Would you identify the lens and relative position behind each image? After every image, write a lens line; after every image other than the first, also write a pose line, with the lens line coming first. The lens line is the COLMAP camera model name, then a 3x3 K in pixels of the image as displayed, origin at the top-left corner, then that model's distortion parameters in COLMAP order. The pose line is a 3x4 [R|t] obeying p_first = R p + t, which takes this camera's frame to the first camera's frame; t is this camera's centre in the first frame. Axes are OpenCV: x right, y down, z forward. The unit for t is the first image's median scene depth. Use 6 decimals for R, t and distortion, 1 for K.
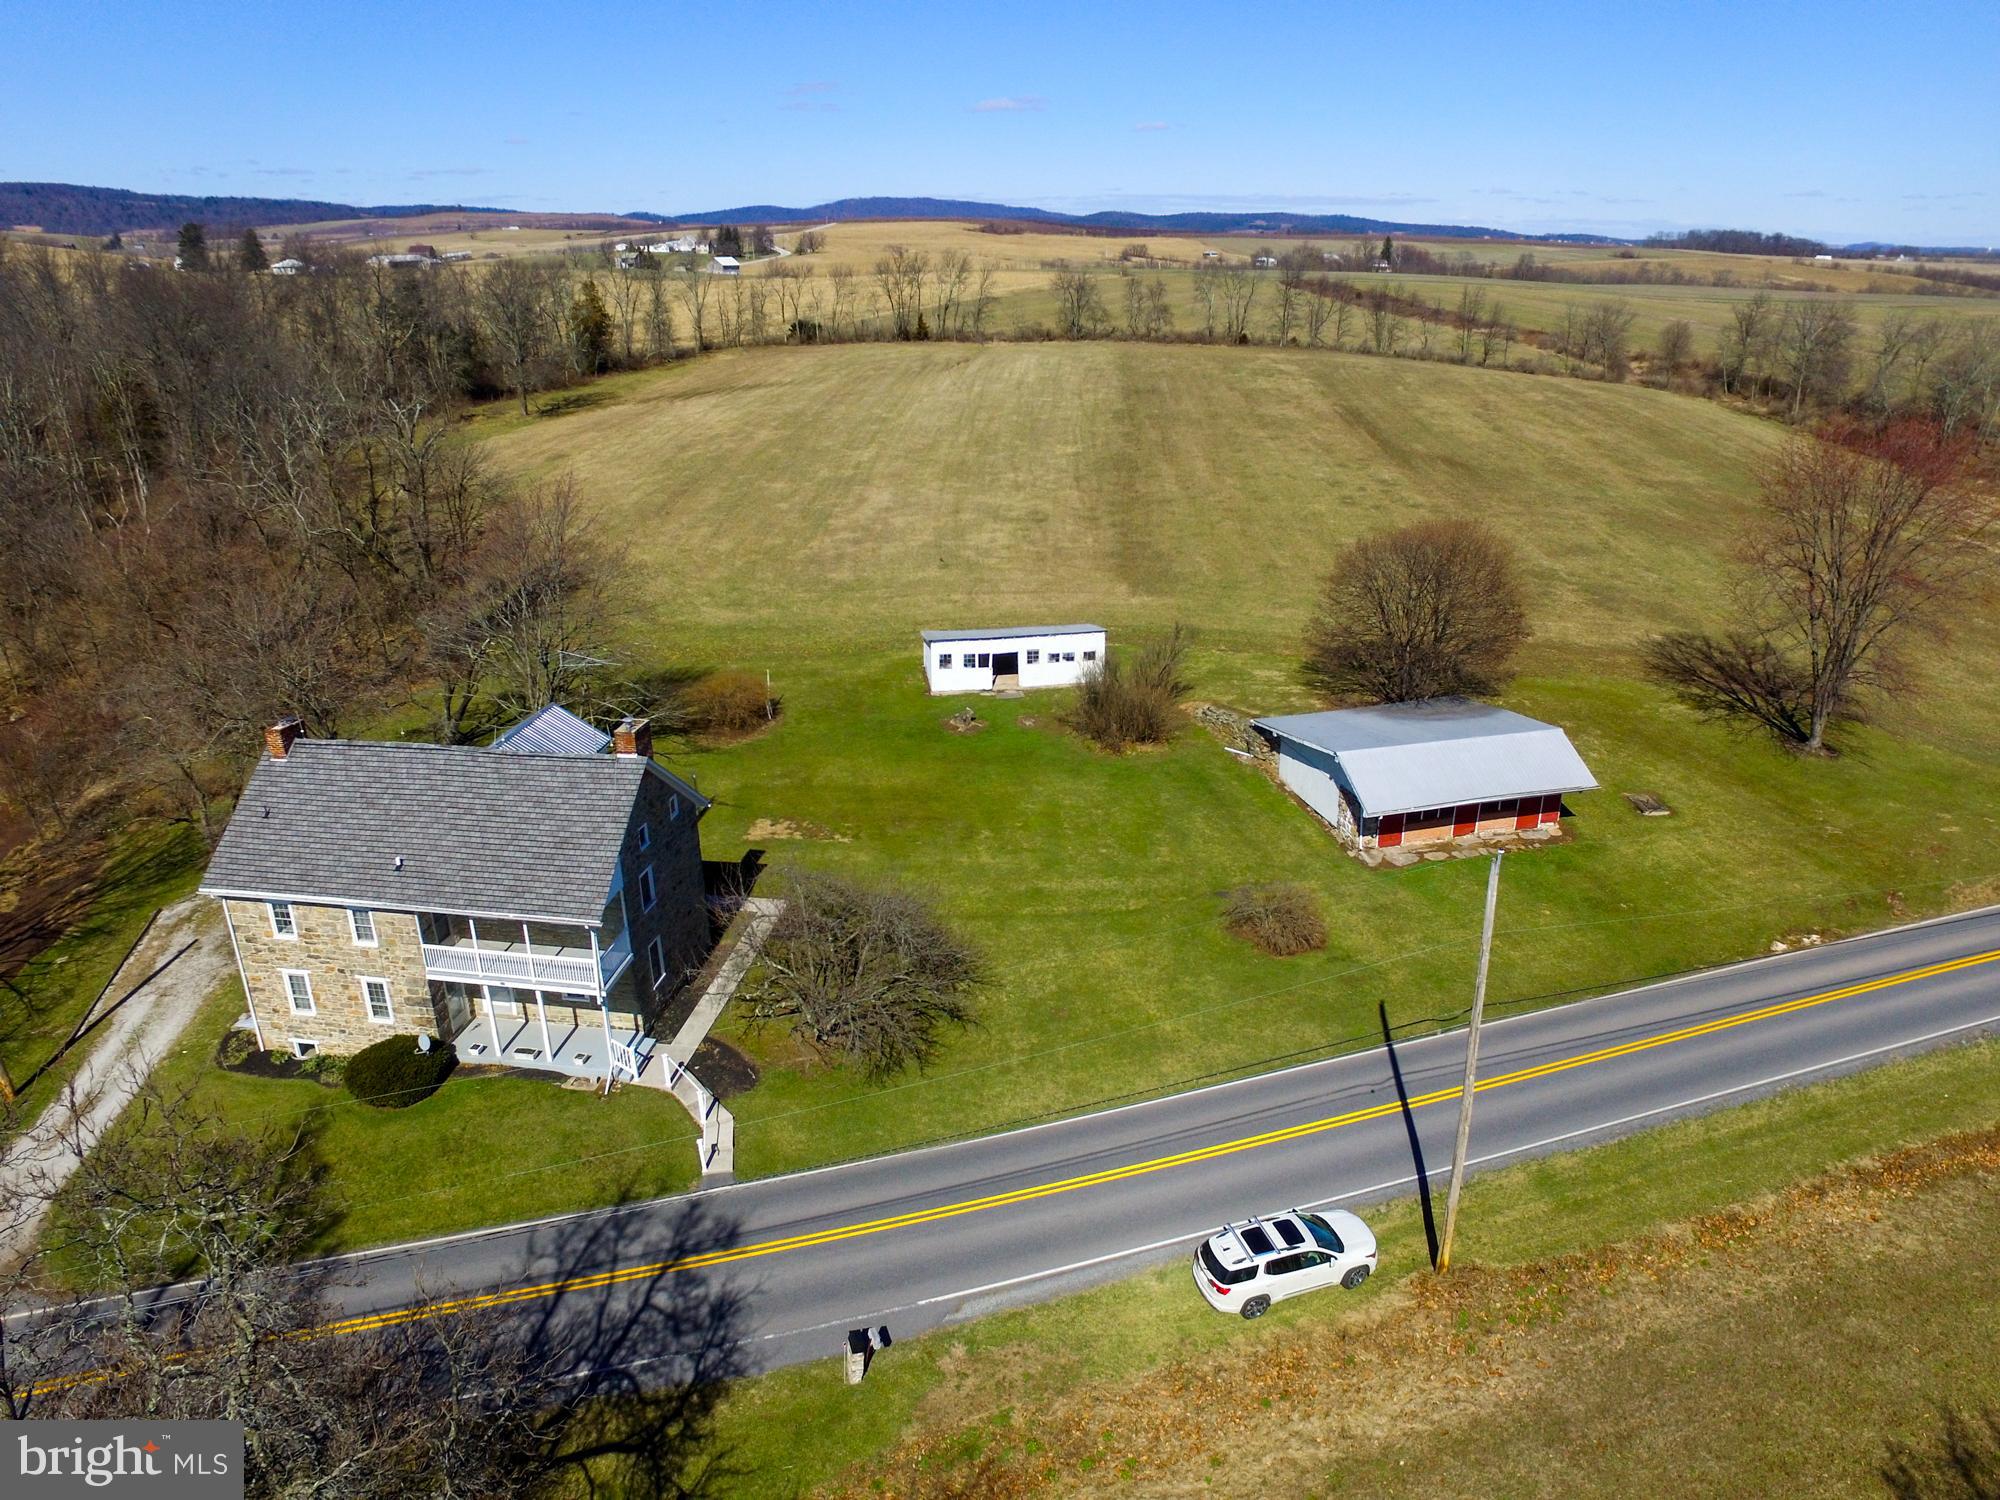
lens RADIAL K [[1333.1, 0, 1035.1], [0, 1333.1, 754.1], [0, 0, 1]] dist [-0.114743, 0.083404]
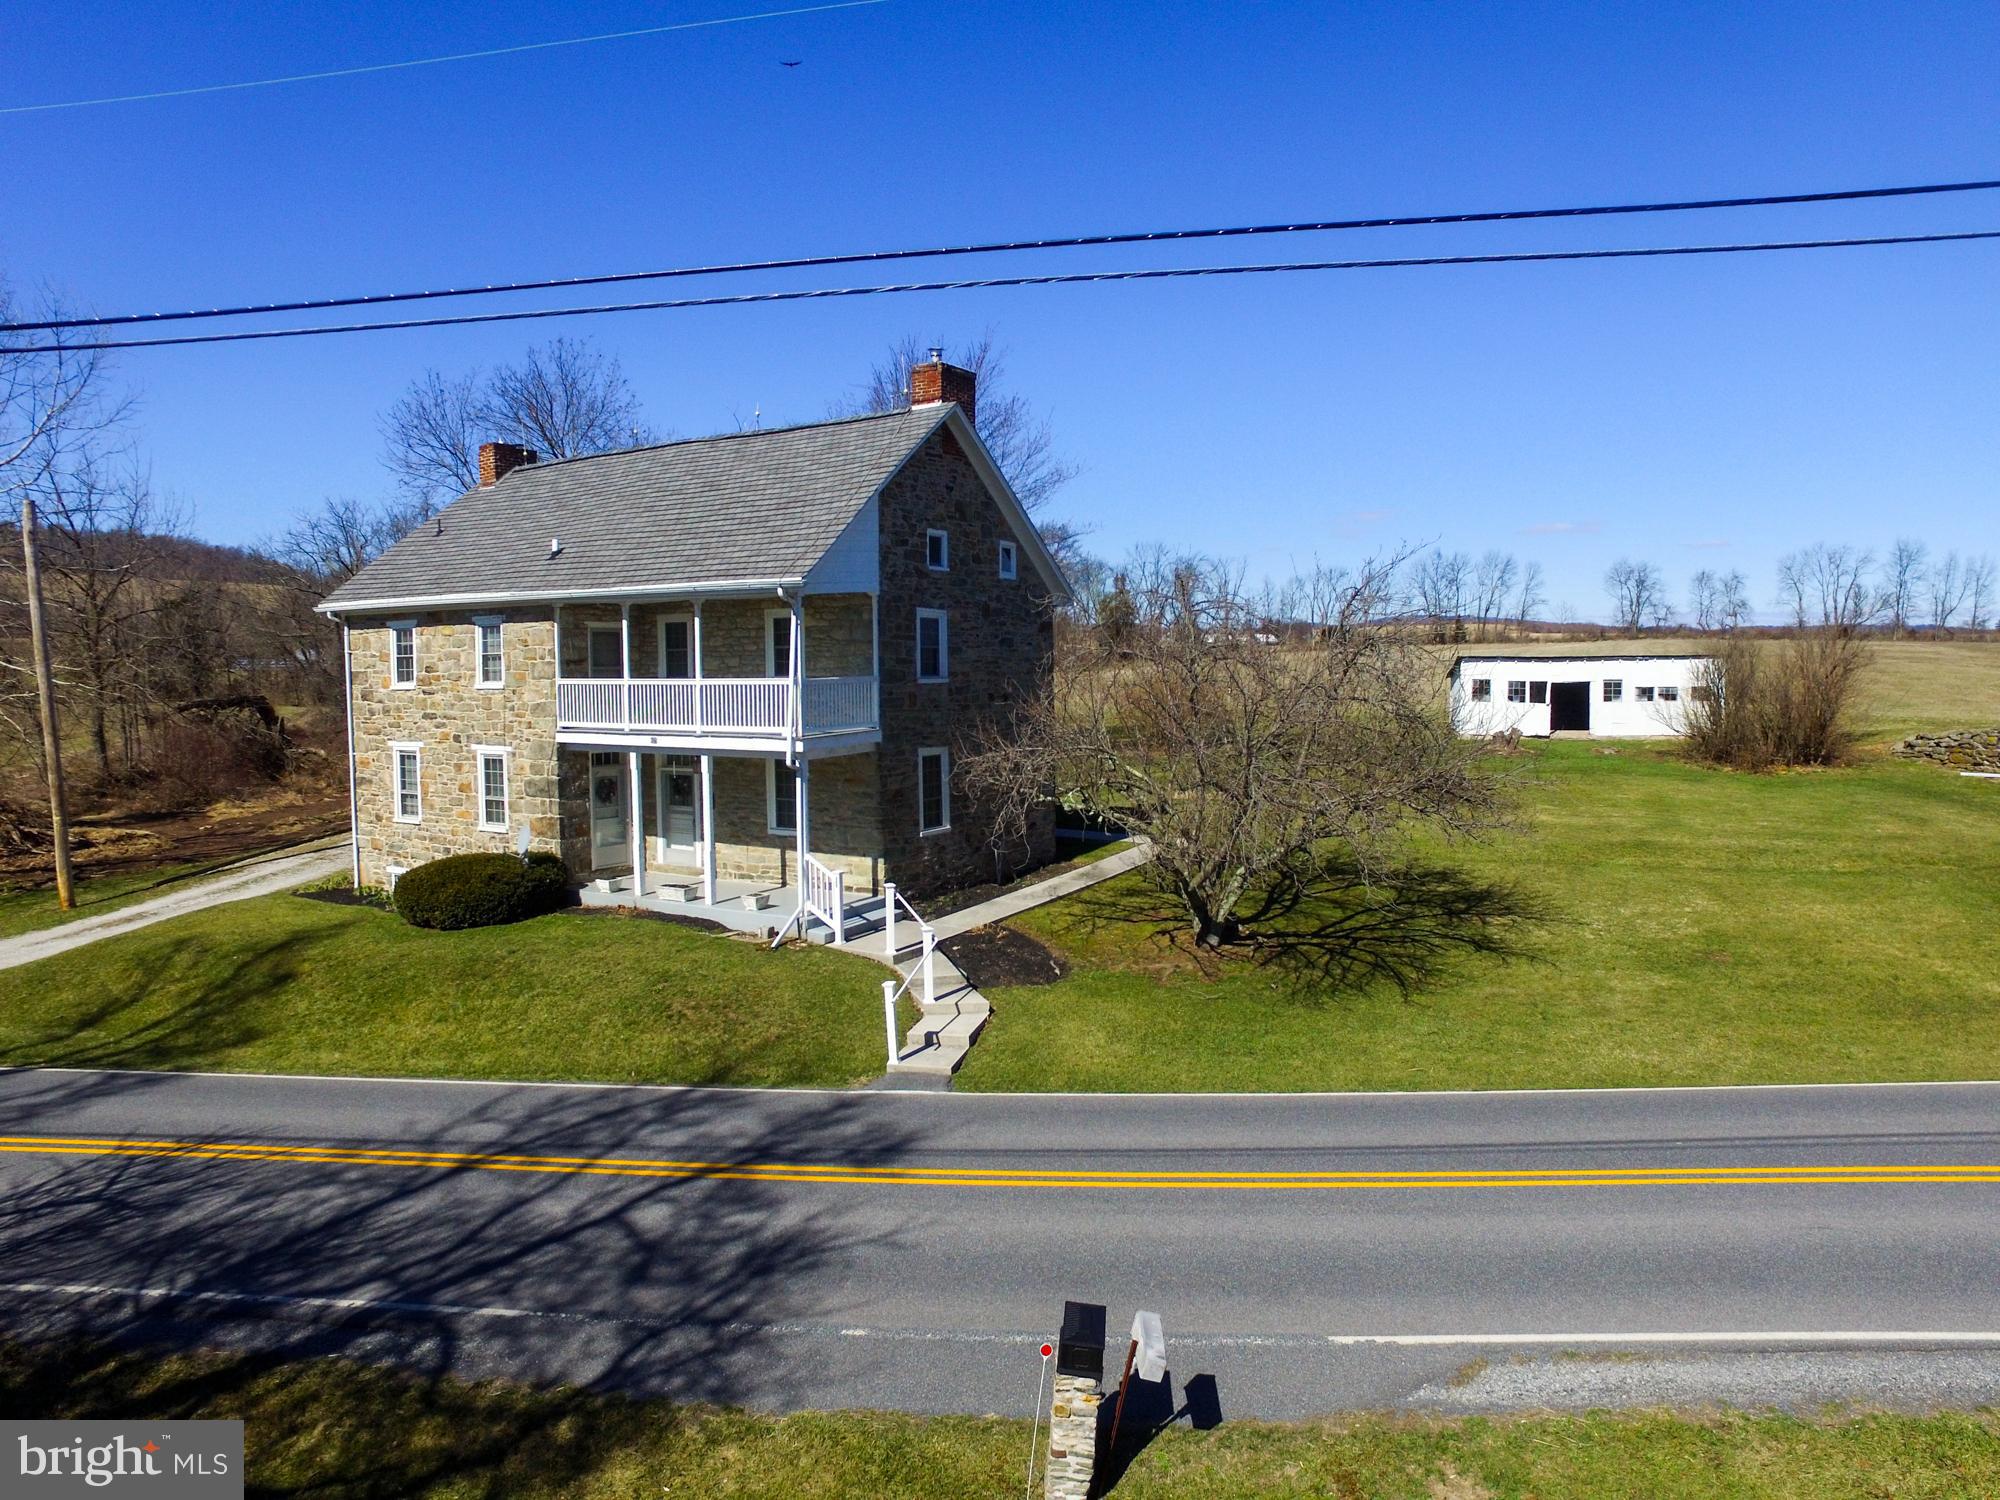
lens RADIAL K [[1338.9, 0, 1038.5], [0, 1338.9, 779.0], [0, 0, 1]] dist [-0.127475, 0.116165]
pose [[0.925683, 0.031746, -0.376966, -0.019399], [-0.133705, 0.959614, -0.247515, 0.177438], [0.353885, 0.279522, 0.892543, 0.311474]]
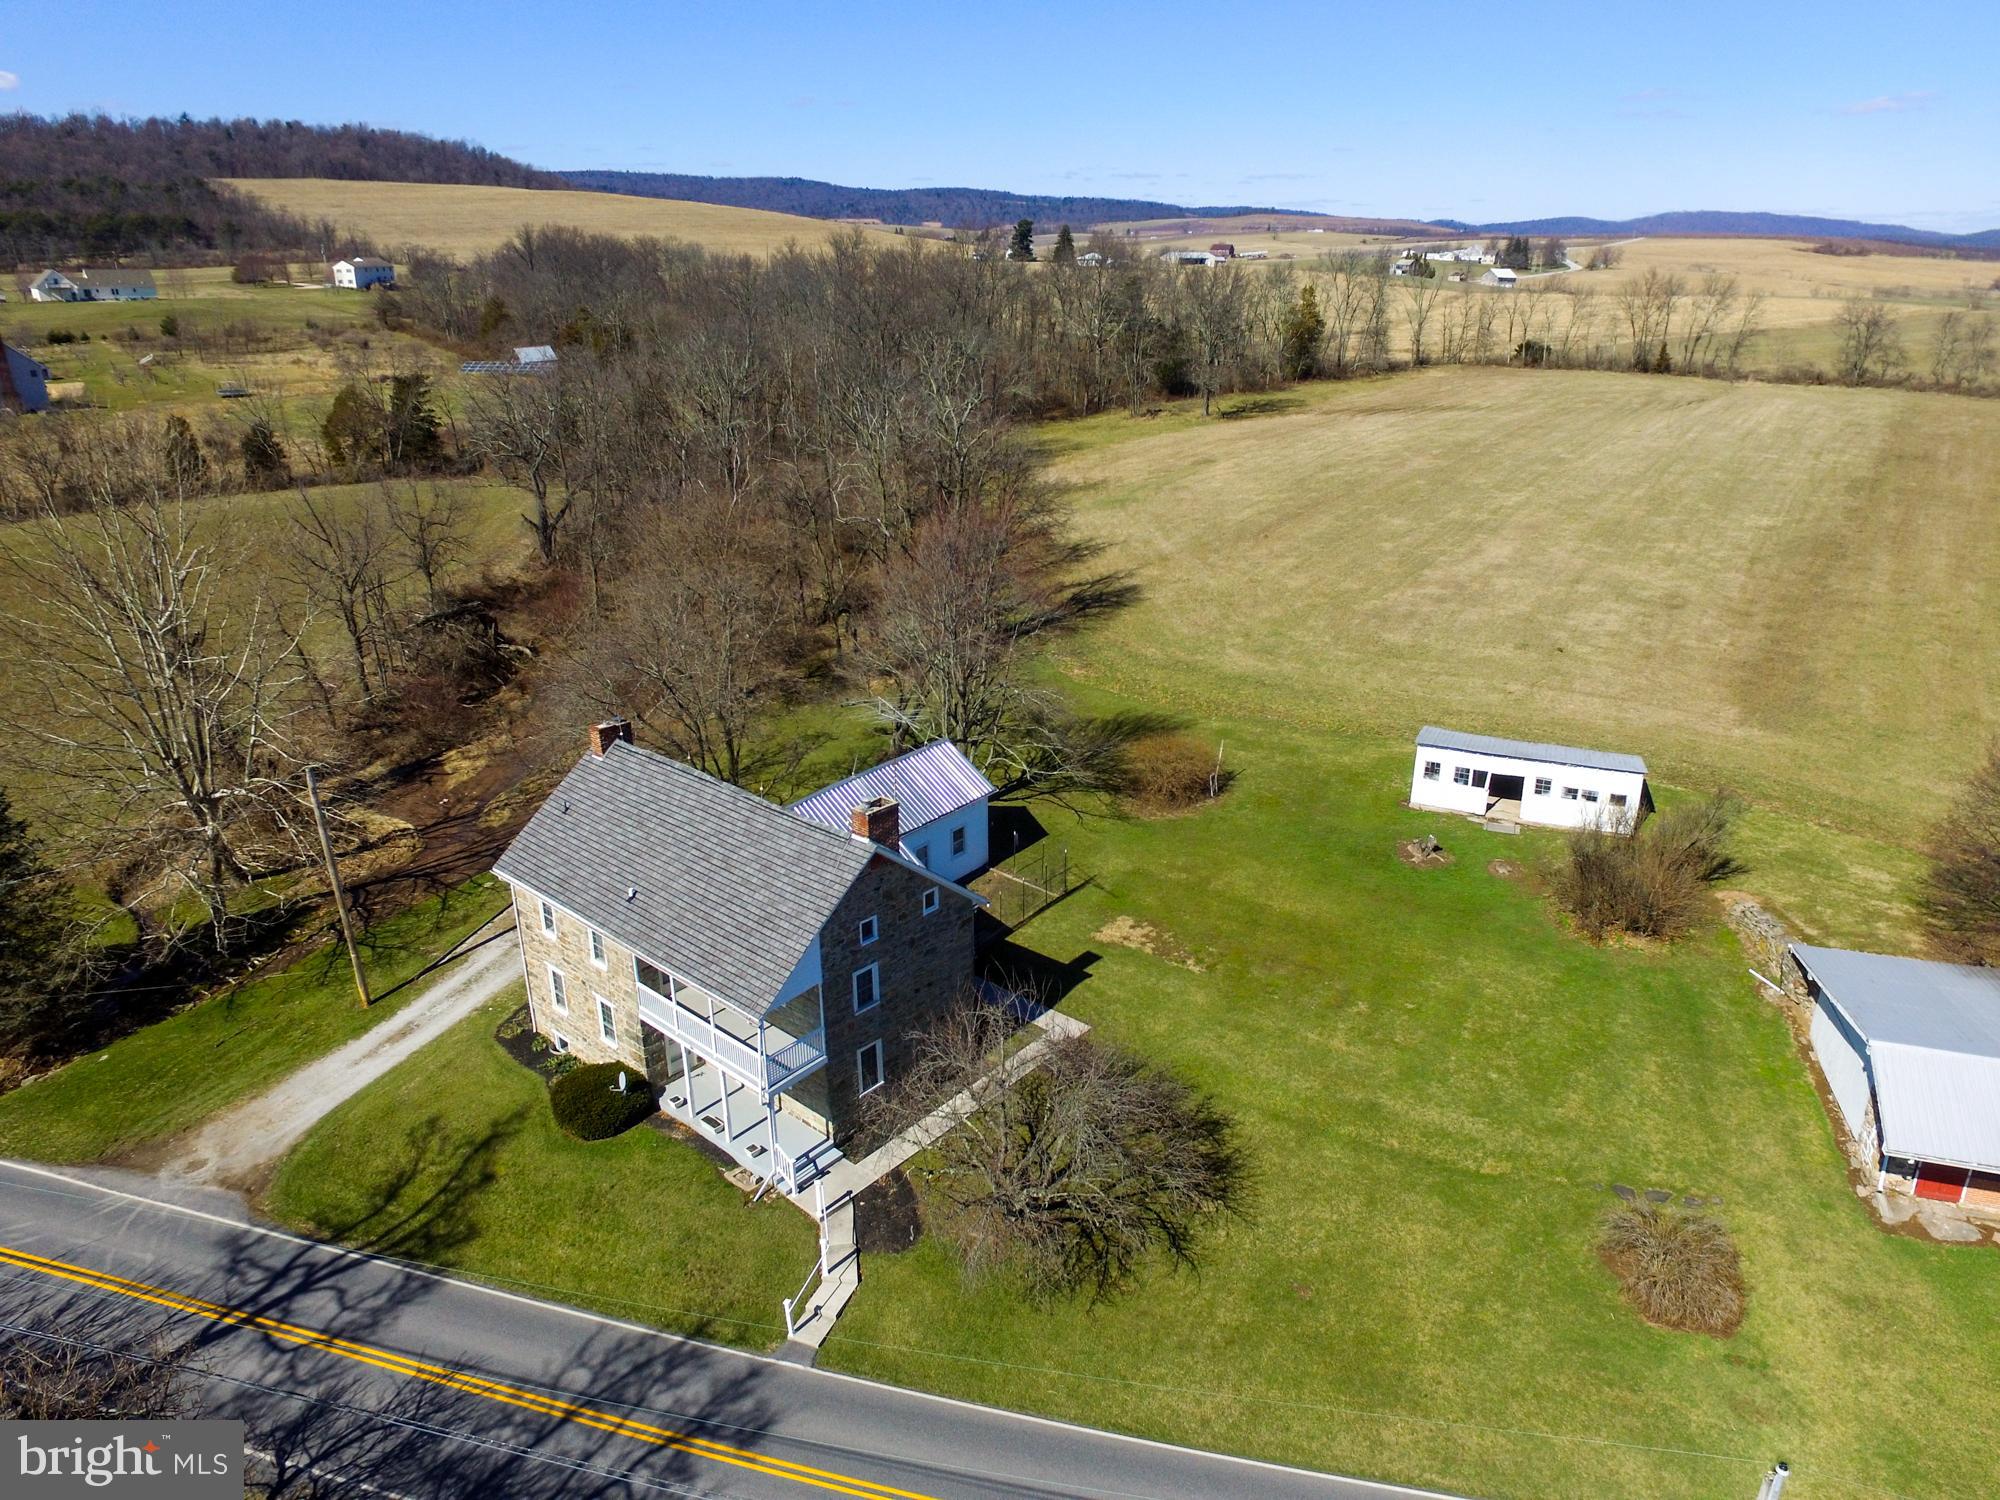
lens RADIAL K [[1333.1, 0, 1035.1], [0, 1333.1, 754.1], [0, 0, 1]] dist [-0.114743, 0.083404]
pose [[0.848220, 0.197871, -0.491294, 0.123832], [-0.200262, 0.978548, 0.048362, -0.069820], [0.490324, 0.057366, 0.869650, 0.167009]]
